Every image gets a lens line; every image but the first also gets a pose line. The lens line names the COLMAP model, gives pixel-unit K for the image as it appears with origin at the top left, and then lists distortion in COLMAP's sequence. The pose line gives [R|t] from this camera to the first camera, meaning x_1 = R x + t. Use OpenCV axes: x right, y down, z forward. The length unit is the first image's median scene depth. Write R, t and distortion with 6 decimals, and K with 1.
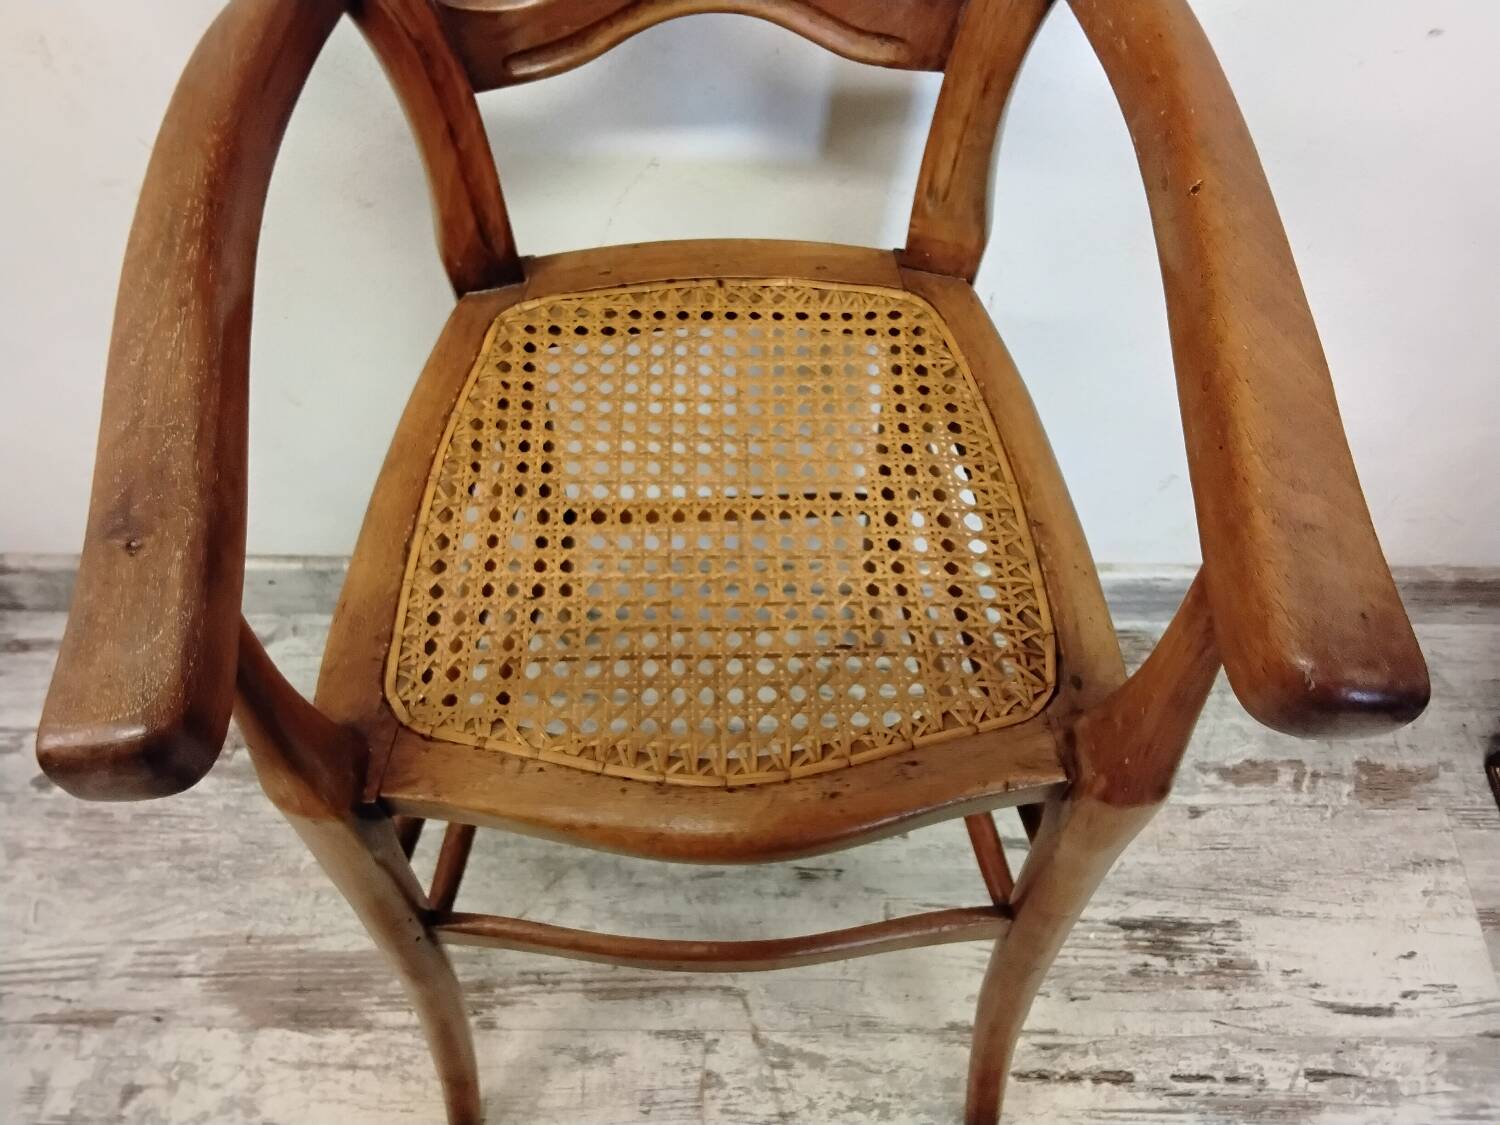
lens RADIAL K [[1126.1, 0, 726.6], [0, 1126.1, 515.7], [0, 0, 1]] dist [0.098693, -0.130322]
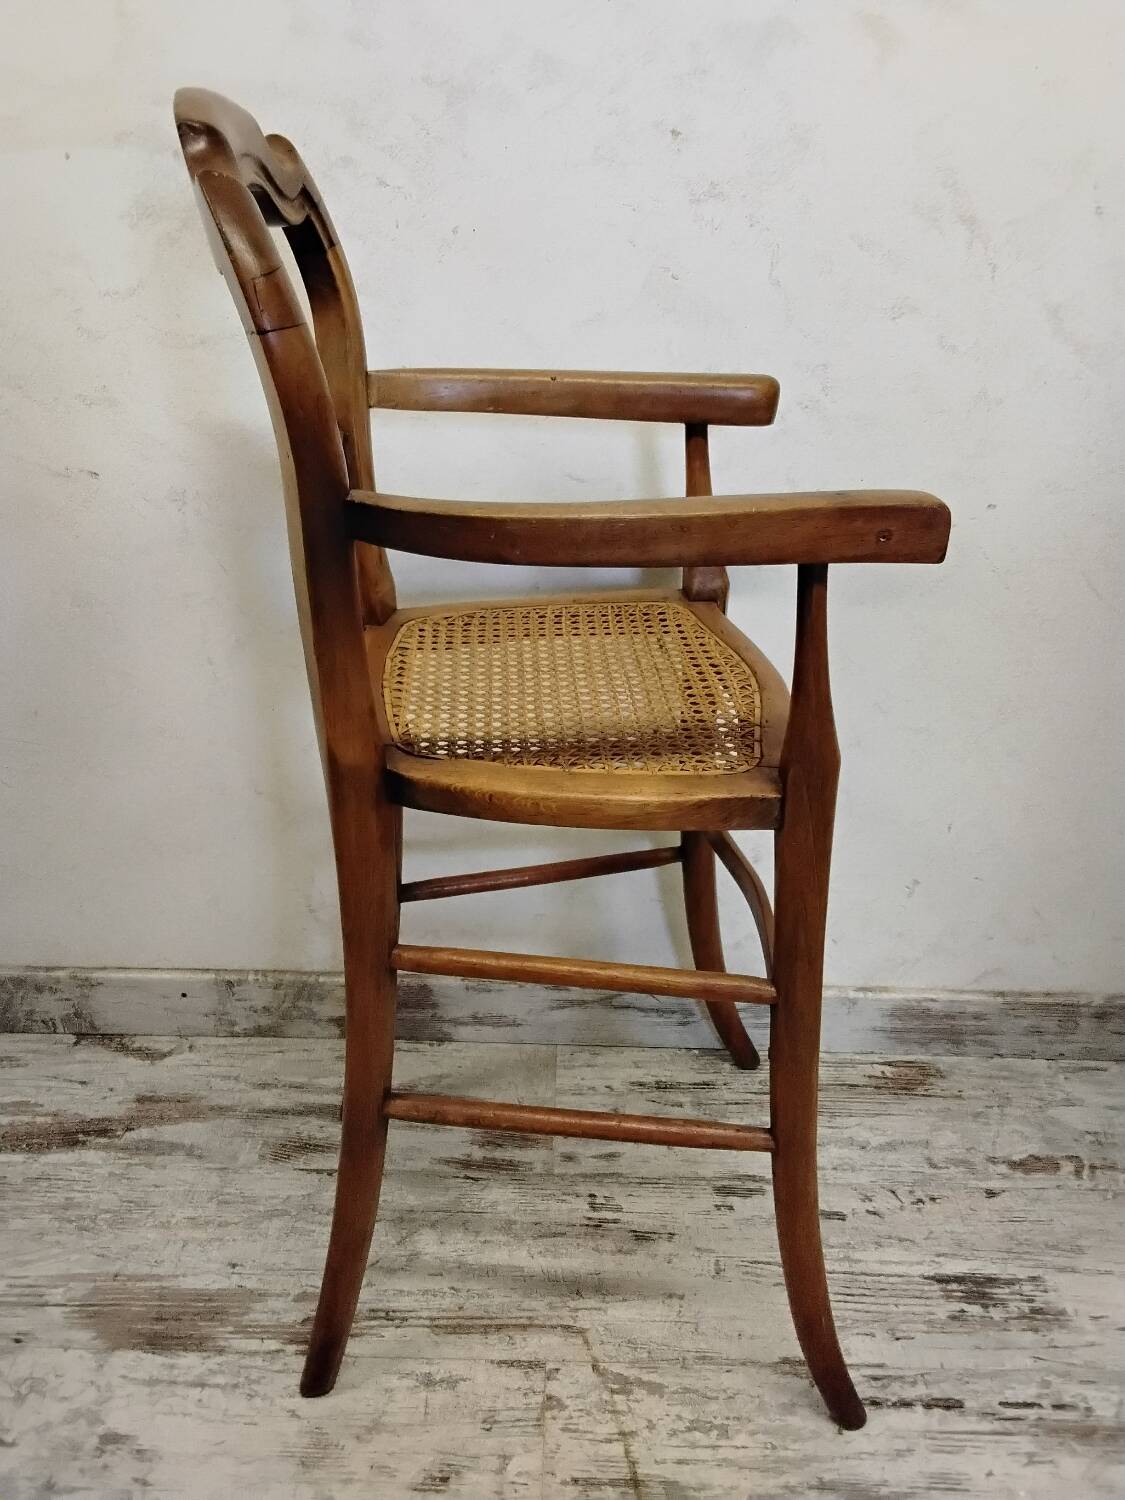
lens RADIAL K [[1127.5, 0, 568.8], [0, 1127.5, 724.4], [0, 0, 1]] dist [0.079847, -0.102244]
pose [[0.999660, 0.021930, 0.014083, -0.025869], [-0.010738, 0.838936, -0.544125, 0.531278], [-0.023747, 0.543789, 0.838886, -0.179090]]
